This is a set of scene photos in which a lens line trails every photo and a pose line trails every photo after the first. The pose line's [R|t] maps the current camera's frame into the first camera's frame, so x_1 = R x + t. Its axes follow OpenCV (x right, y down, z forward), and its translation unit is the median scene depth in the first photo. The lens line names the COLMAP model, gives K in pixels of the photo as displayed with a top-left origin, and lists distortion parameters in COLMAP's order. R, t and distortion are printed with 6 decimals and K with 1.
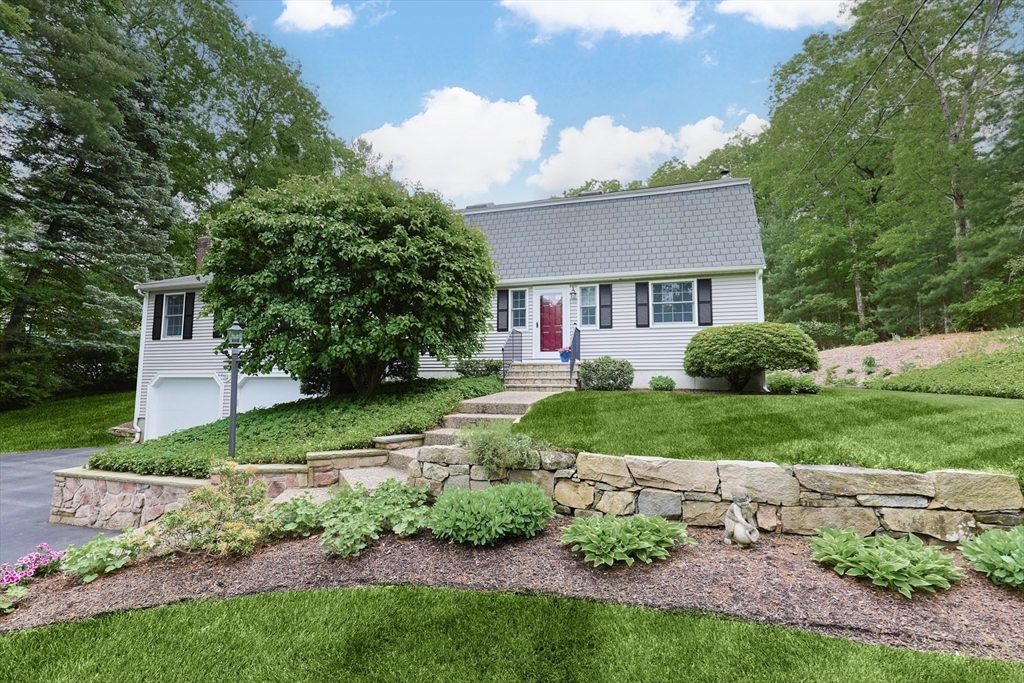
lens RADIAL K [[425.5, 0, 512.0], [0, 425.5, 341.5], [0, 0, 1]] dist [-0.000523, 0.000069]
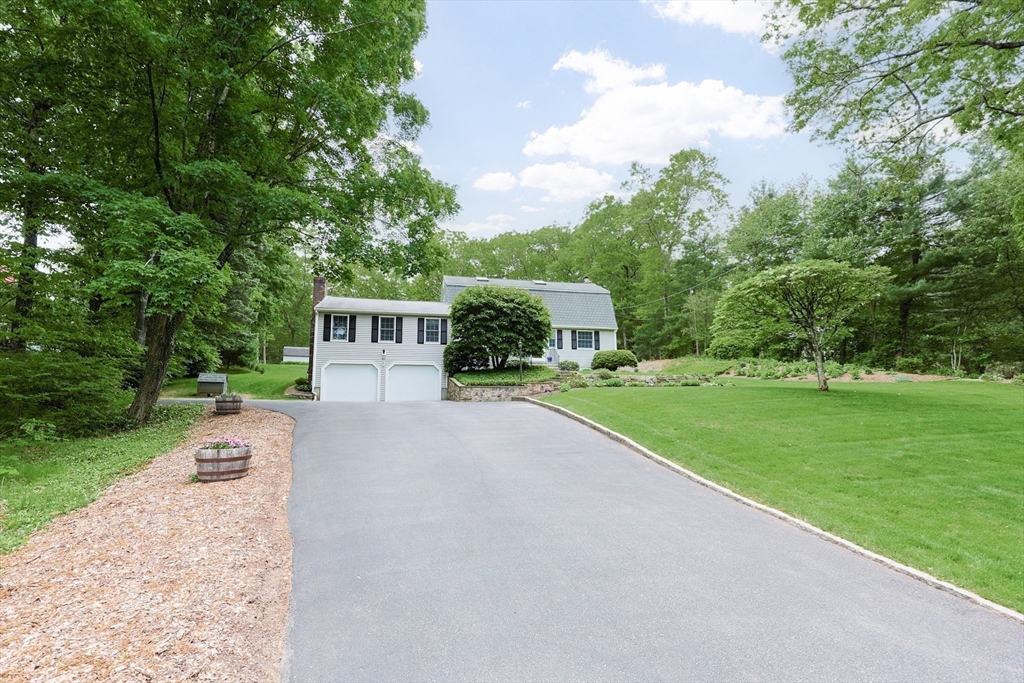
lens RADIAL K [[411.3, 0, 512.0], [0, 411.3, 341.5], [0, 0, 1]] dist [-0.000100, -0.000005]
pose [[0.890346, 0.061388, 0.451126, -0.931267], [-0.039734, 0.997564, -0.057327, 0.062440], [-0.453547, 0.033116, 0.890617, -0.804360]]
